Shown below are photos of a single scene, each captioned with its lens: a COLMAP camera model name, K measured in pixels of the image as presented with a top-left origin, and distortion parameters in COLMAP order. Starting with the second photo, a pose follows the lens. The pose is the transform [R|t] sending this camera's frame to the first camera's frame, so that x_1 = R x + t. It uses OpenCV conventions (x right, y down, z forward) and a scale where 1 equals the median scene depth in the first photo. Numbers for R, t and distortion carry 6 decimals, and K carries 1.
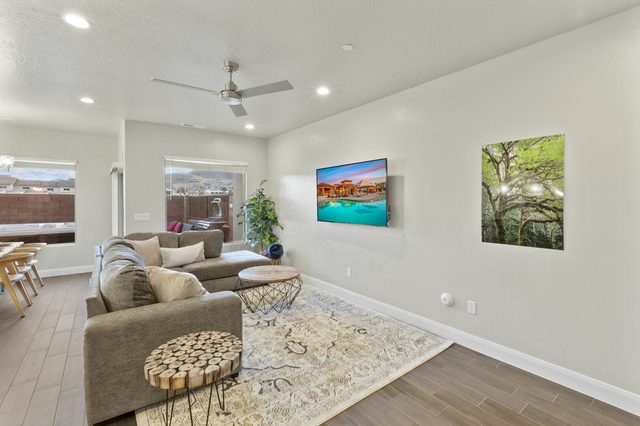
lens RADIAL K [[294.9, 0, 319.8], [0, 294.9, 206.1], [0, 0, 1]] dist [-0.001085, 0.001242]
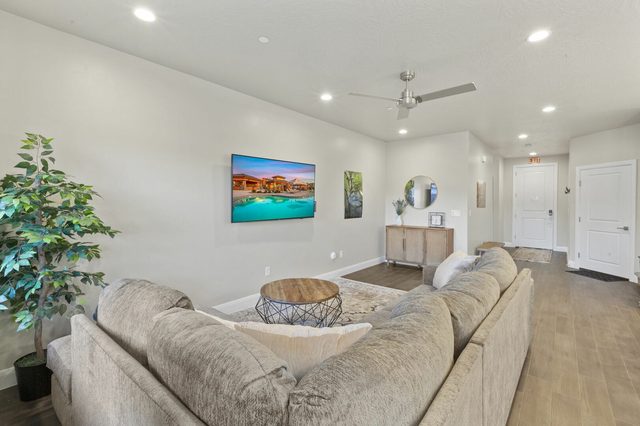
lens RADIAL K [[294.9, 0, 319.2], [0, 294.9, 209.3], [0, 0, 1]] dist [-0.001085, 0.001242]
pose [[-0.225604, -0.023203, 0.973943, -0.900826], [0.020745, 0.999375, 0.028614, -0.002129], [-0.973998, 0.026660, -0.224982, 1.087302]]
